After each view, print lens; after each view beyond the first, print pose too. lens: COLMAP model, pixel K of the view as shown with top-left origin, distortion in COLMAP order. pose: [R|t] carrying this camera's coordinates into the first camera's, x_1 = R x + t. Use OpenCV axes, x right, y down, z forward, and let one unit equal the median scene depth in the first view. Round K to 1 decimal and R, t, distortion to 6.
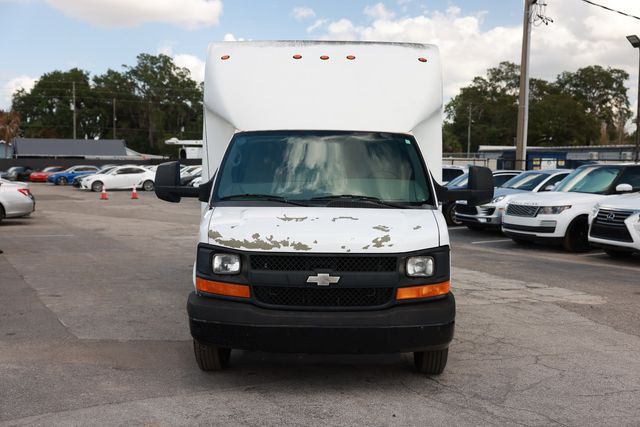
lens RADIAL K [[823.7, 0, 320.0], [0, 823.7, 213.5], [0, 0, 1]] dist [0.074326, 0.020057]
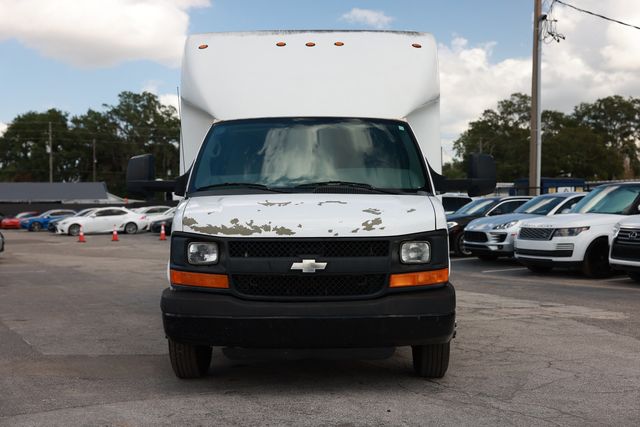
lens RADIAL K [[897.9, 0, 320.0], [0, 897.9, 213.5], [0, 0, 1]] dist [0.101844, 0.025131]
pose [[0.999833, -0.018271, 0.000210, 0.015720], [0.018253, 0.998208, -0.056988, 0.072453], [0.000831, 0.056982, 0.998375, 0.004664]]
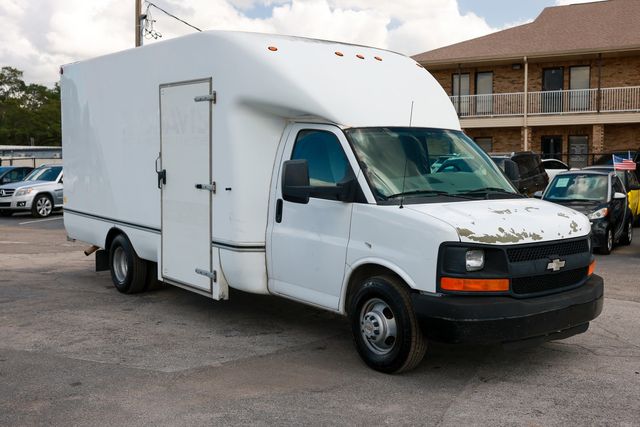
lens RADIAL K [[715.3, 0, 320.0], [0, 715.3, 213.5], [0, 0, 1]] dist [0.002143, 0.014936]
pose [[0.781883, -0.059416, 0.620587, -0.754093], [0.051412, 0.998203, 0.030796, -0.030236], [-0.621302, 0.007827, 0.783532, 0.415767]]
